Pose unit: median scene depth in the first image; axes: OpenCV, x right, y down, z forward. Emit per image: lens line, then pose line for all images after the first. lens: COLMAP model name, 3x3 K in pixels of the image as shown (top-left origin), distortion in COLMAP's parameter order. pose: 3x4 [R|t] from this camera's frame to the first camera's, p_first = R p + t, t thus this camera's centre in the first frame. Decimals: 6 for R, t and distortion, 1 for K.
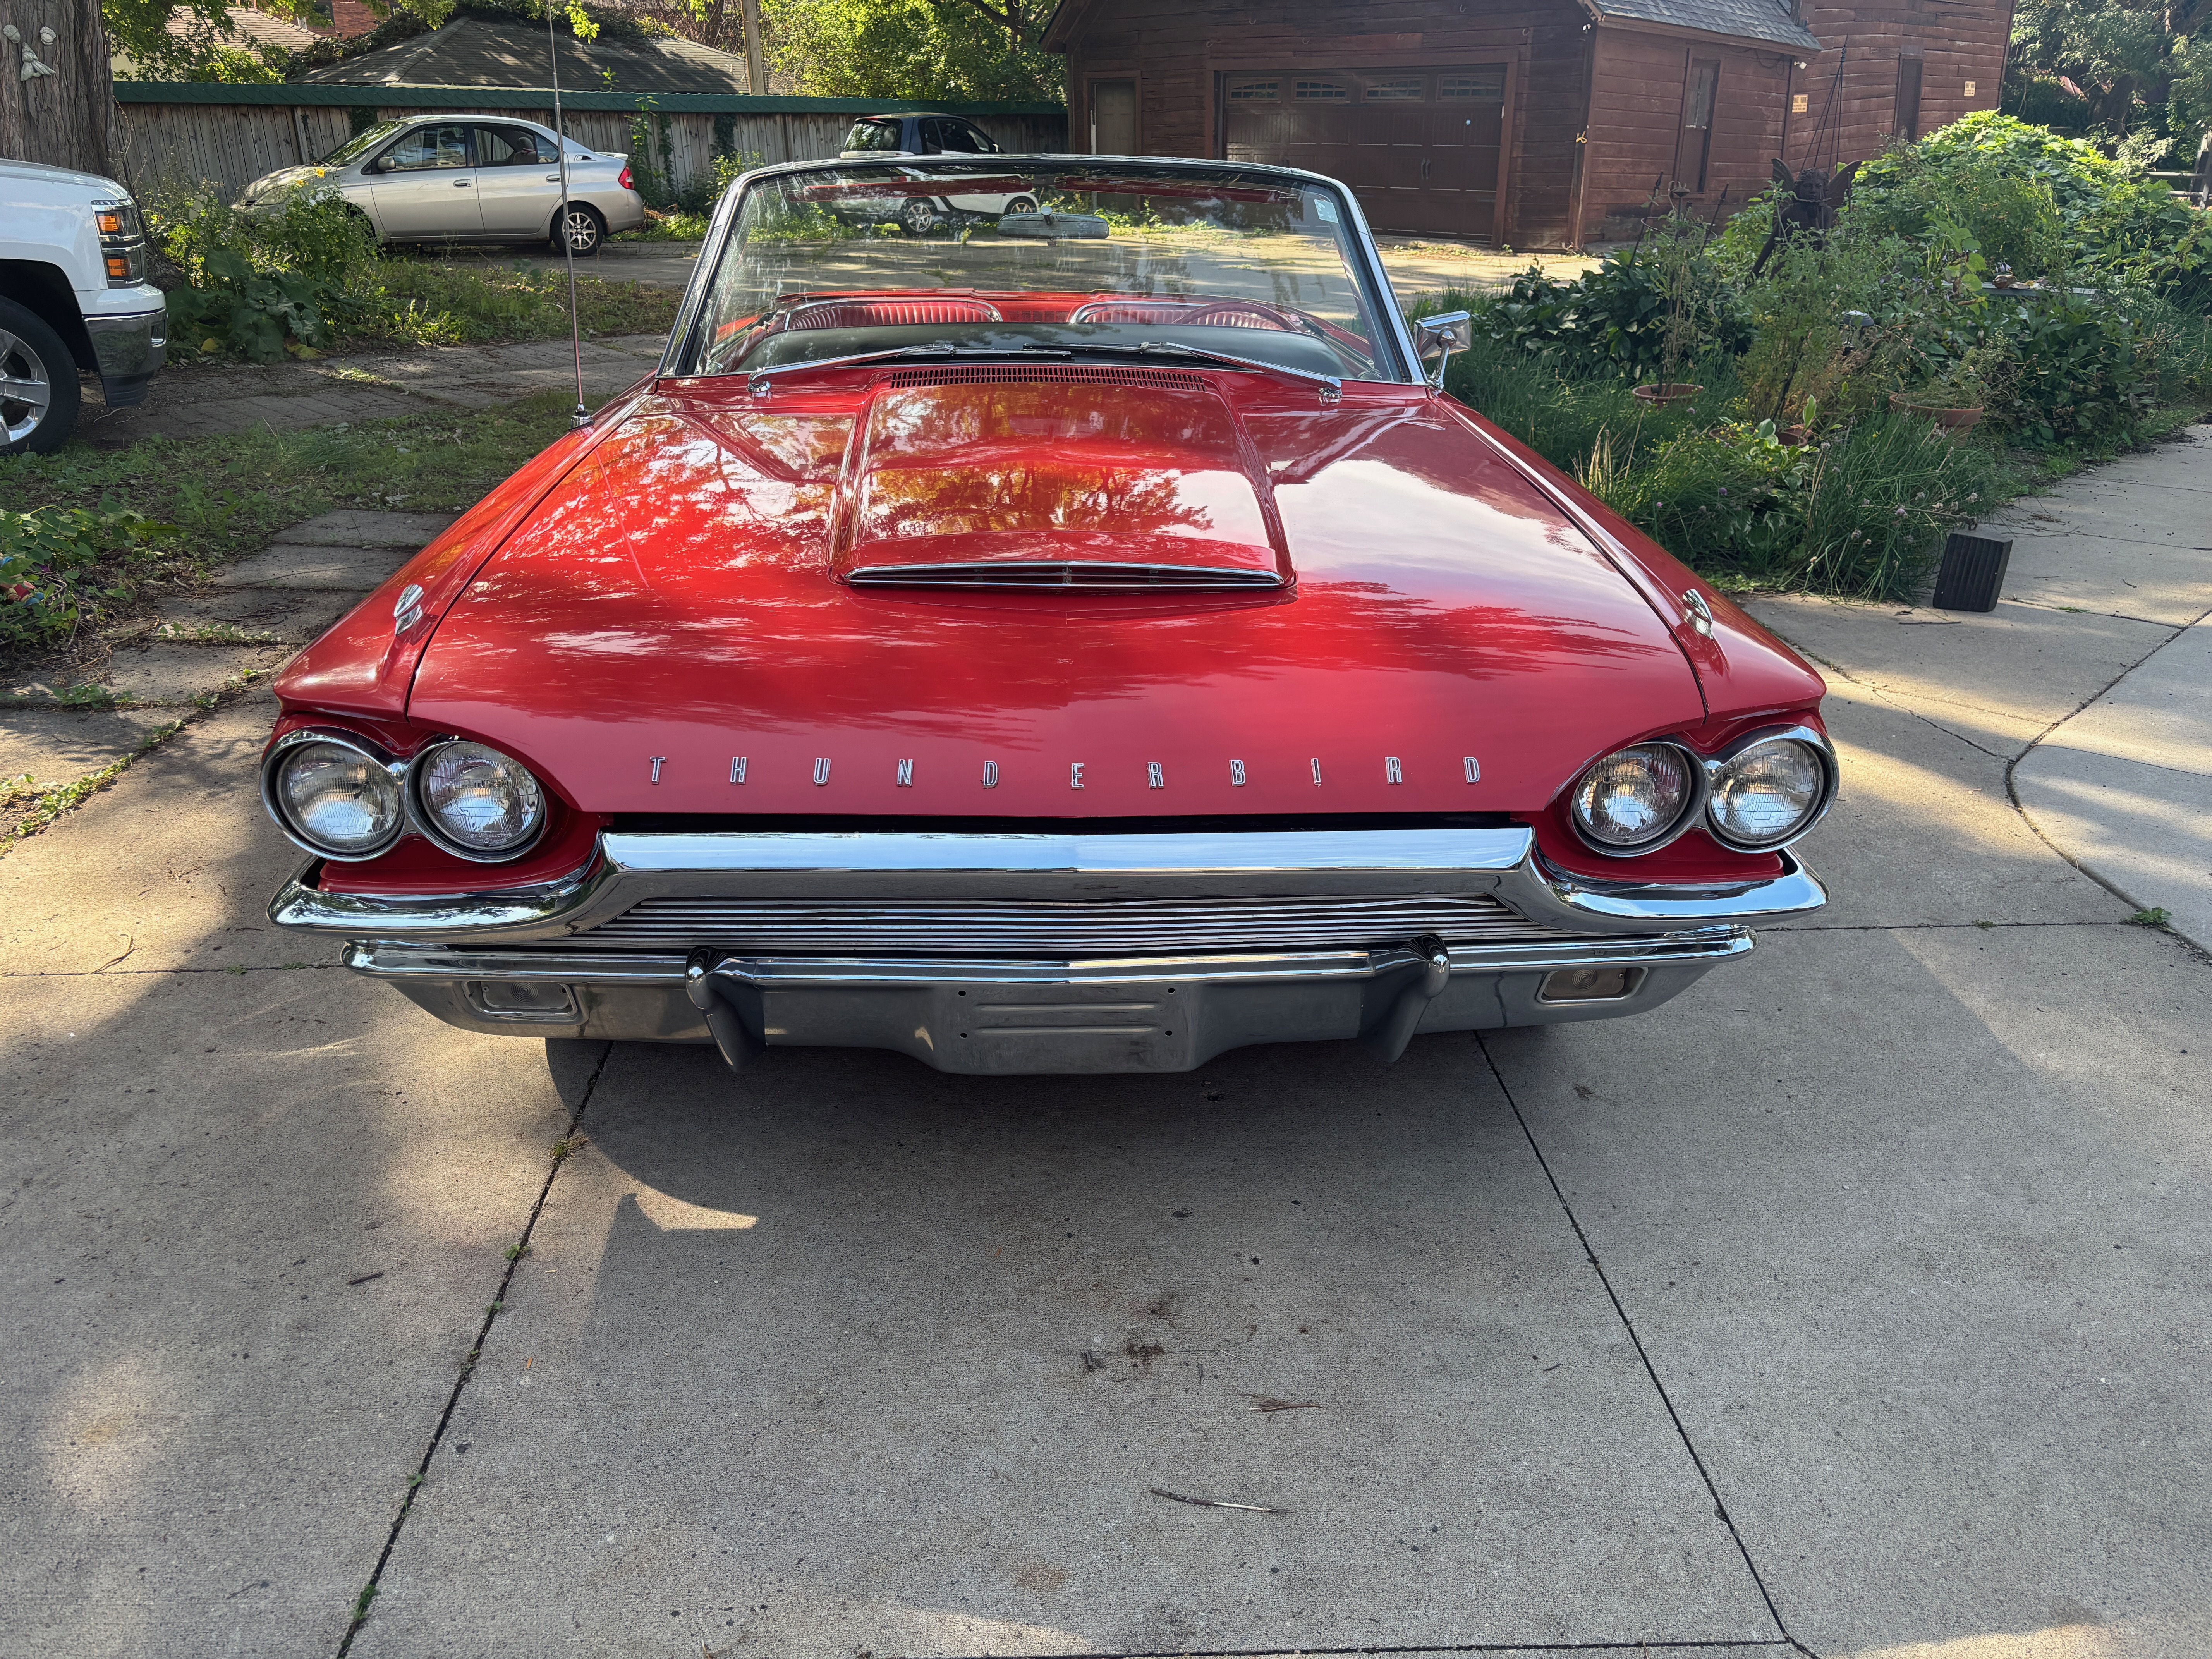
lens RADIAL K [[1628.5, 0, 1092.7], [0, 1628.5, 845.9], [0, 0, 1]] dist [0.057986, -0.060322]
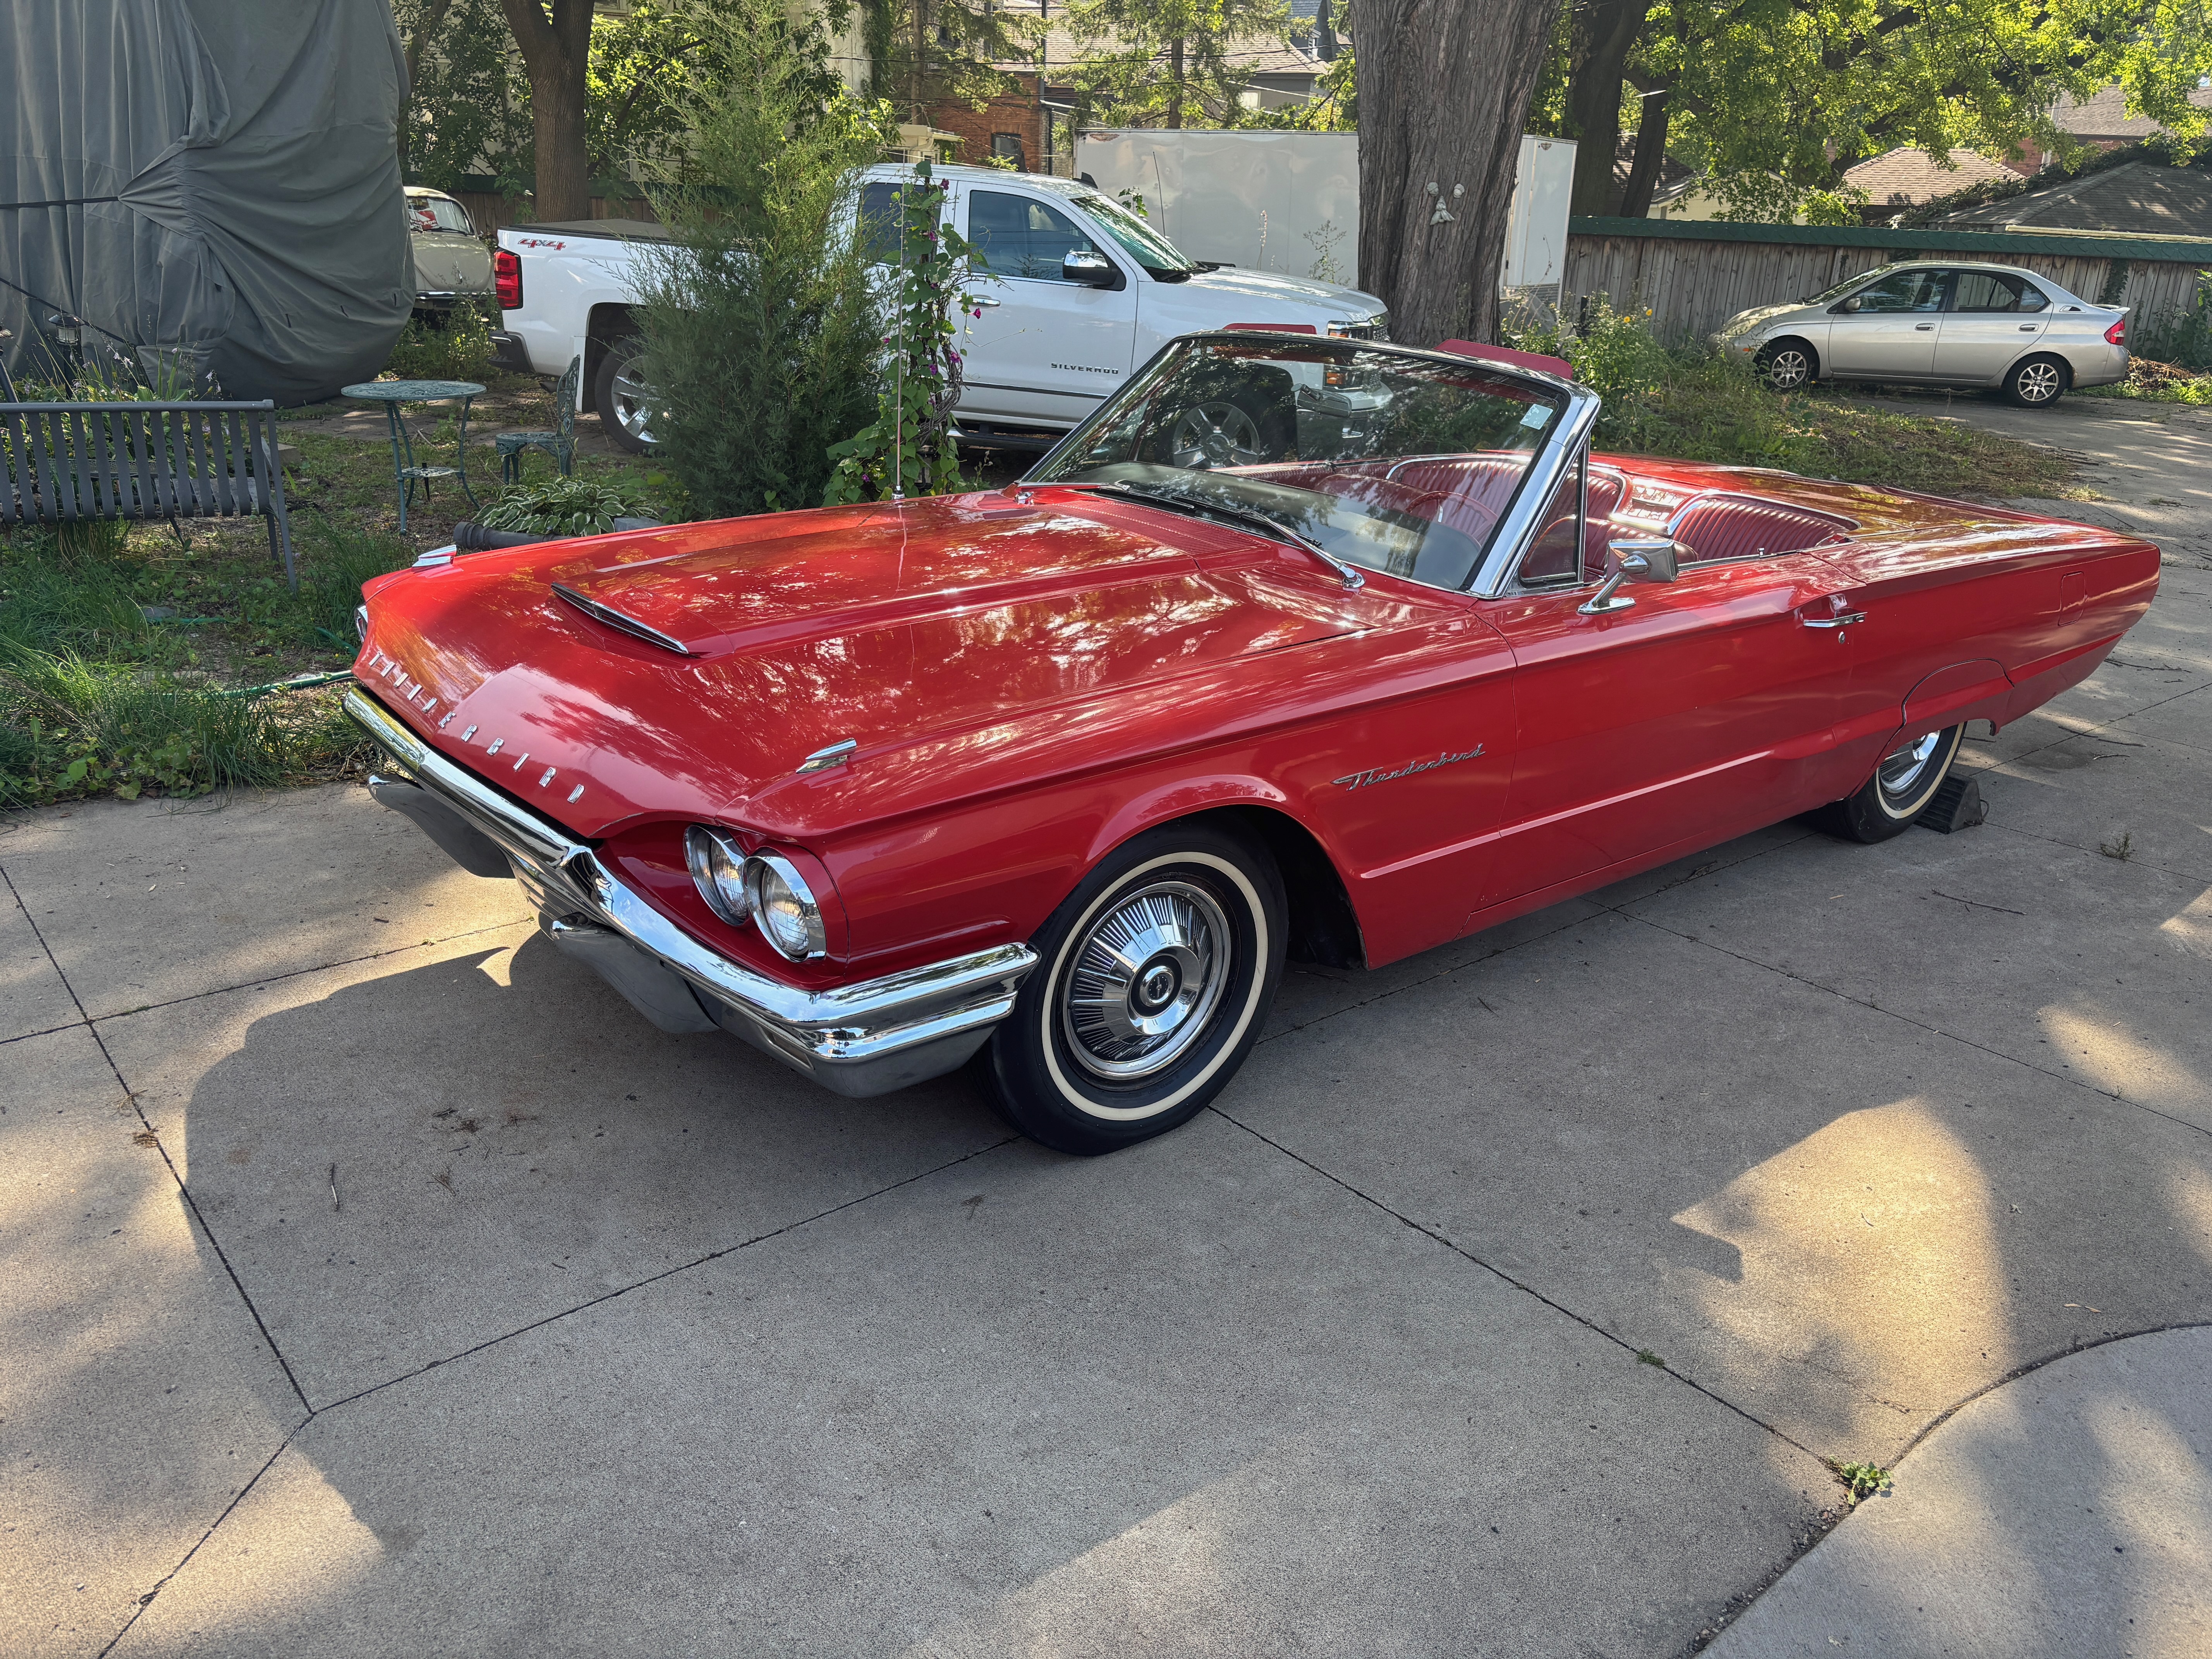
lens RADIAL K [[1620.9, 0, 1143.8], [0, 1620.9, 879.7], [0, 0, 1]] dist [0.056241, -0.072010]
pose [[0.619891, 0.313818, -0.719203, 0.858915], [-0.348162, 0.931386, 0.106317, -0.162441], [0.703220, 0.184495, 0.686617, 0.234593]]
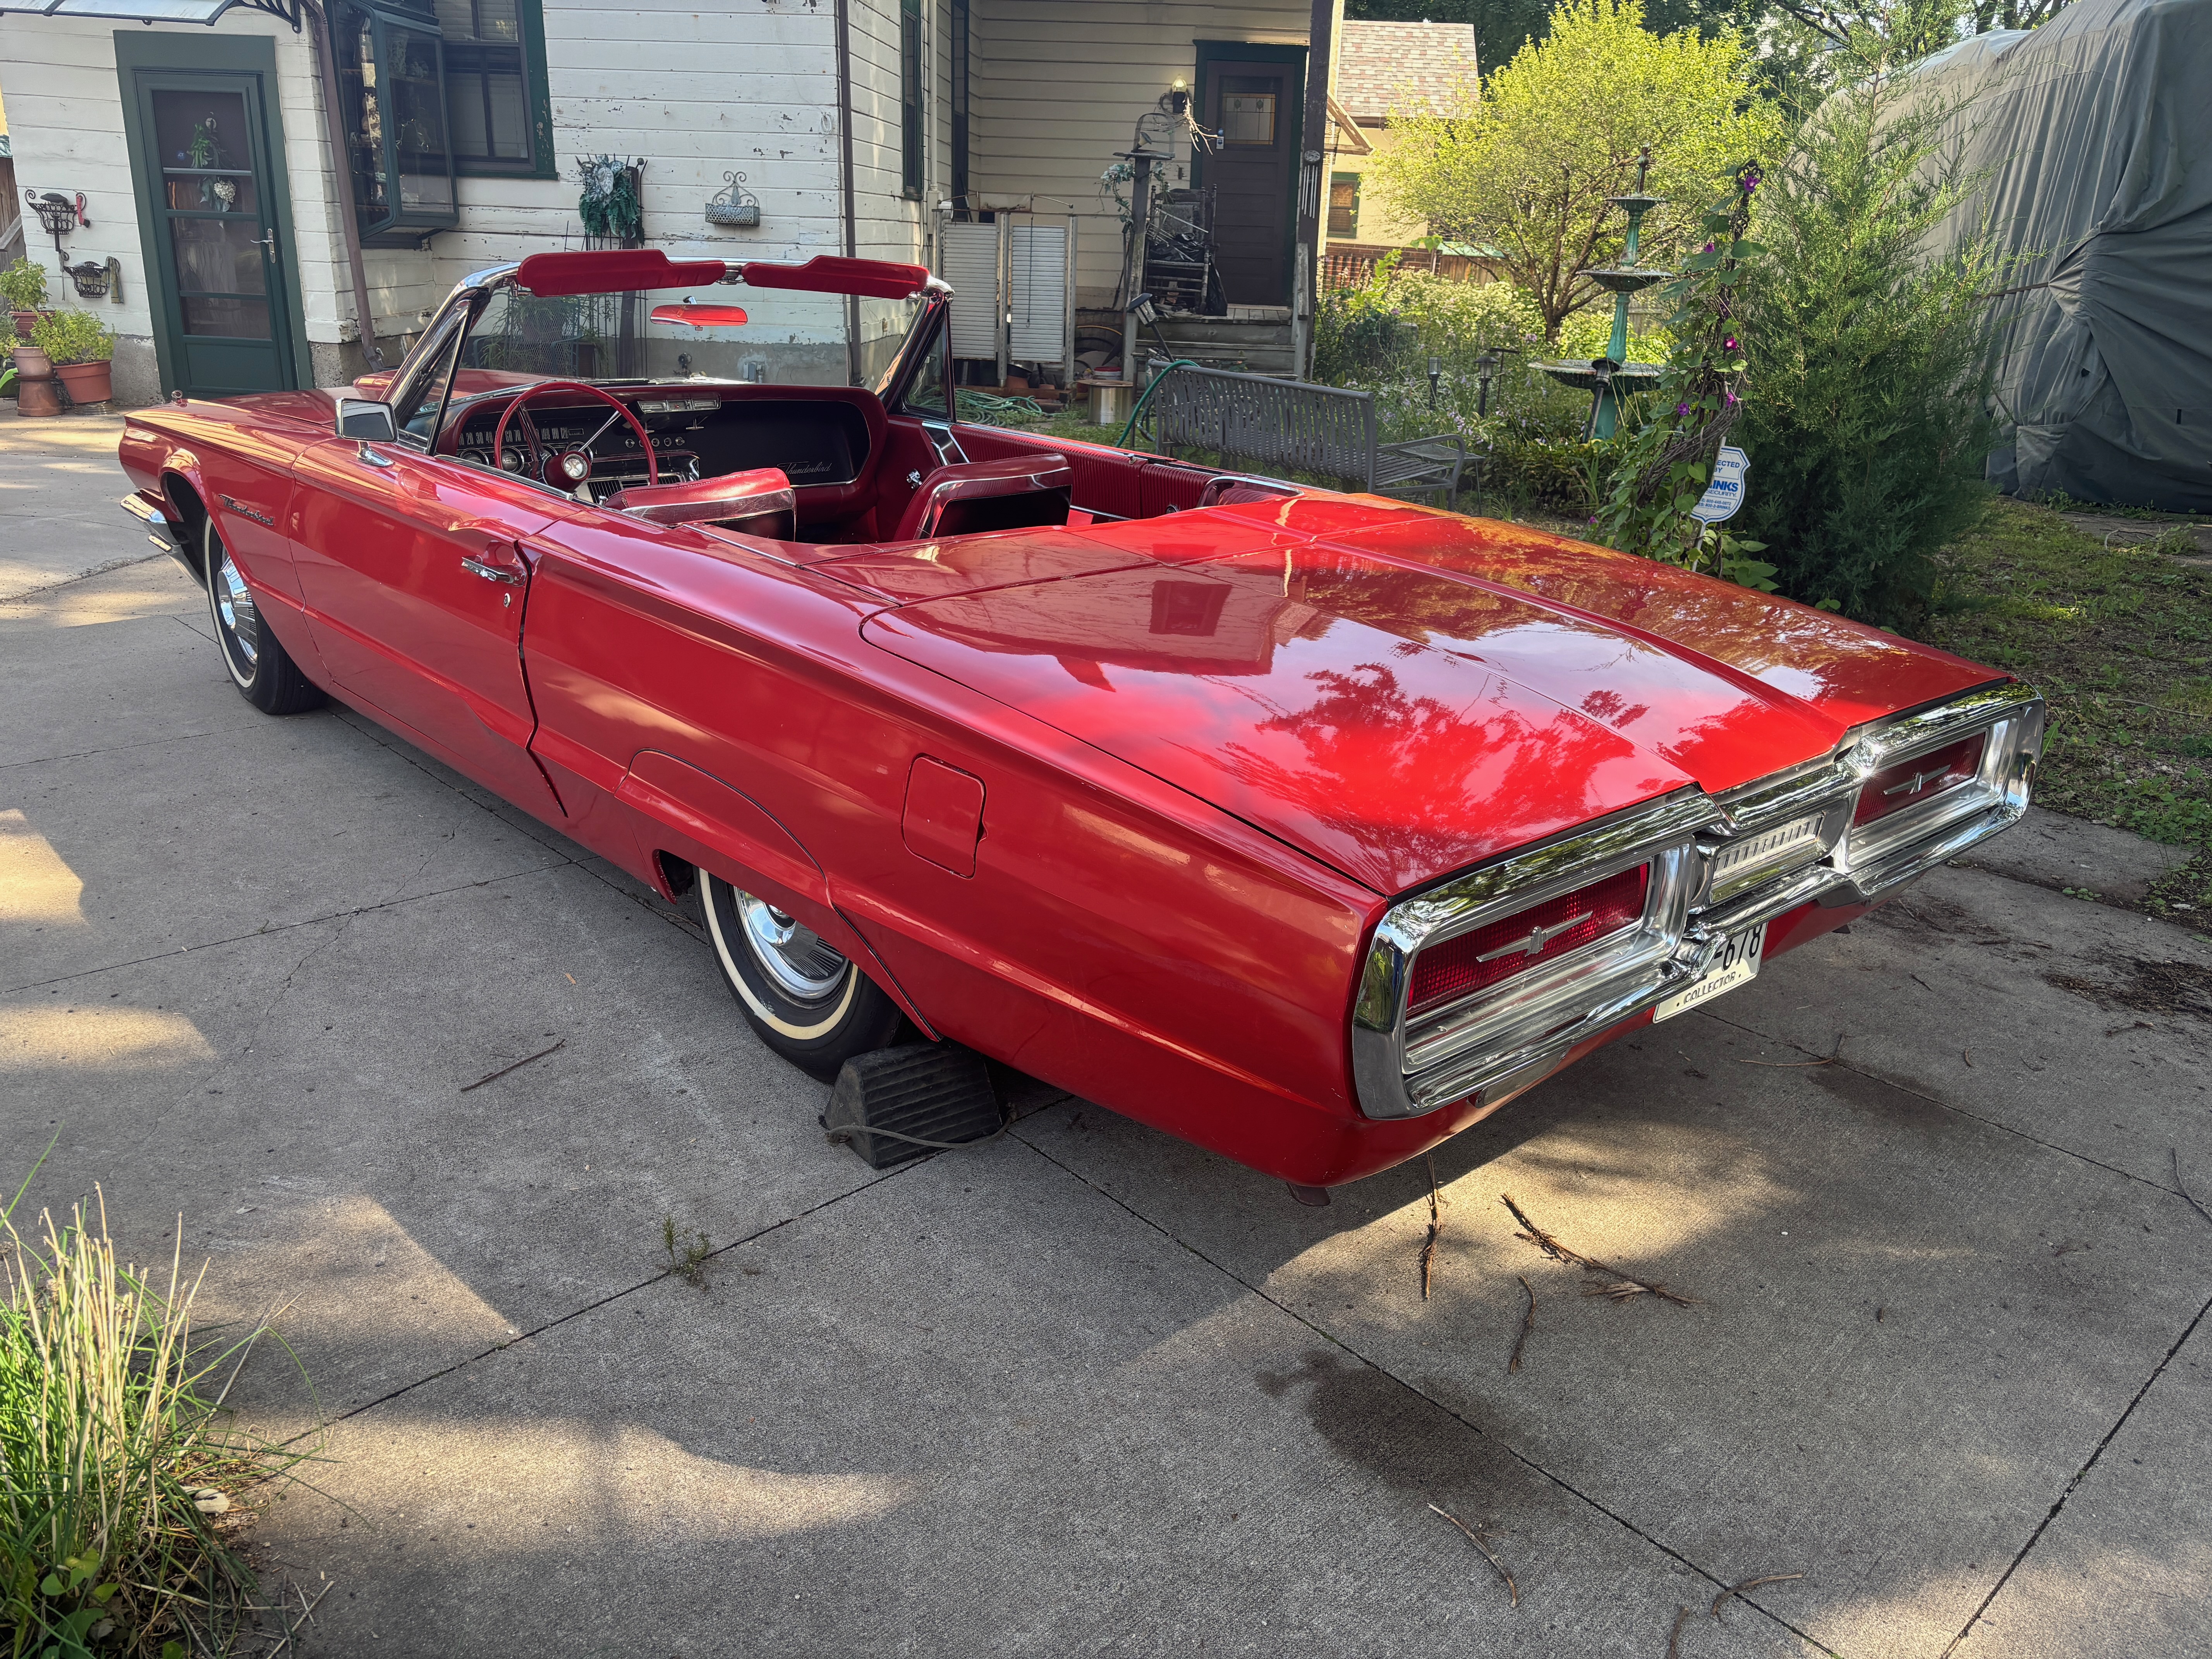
lens RADIAL K [[1628.5, 0, 1092.7], [0, 1628.5, 845.9], [0, 0, 1]] dist [0.057986, -0.060322]
pose [[-0.754168, 0.189936, -0.628613, 0.633857], [-0.307395, 0.743794, 0.593530, -0.952710], [0.580292, 0.640854, -0.502560, 2.170307]]
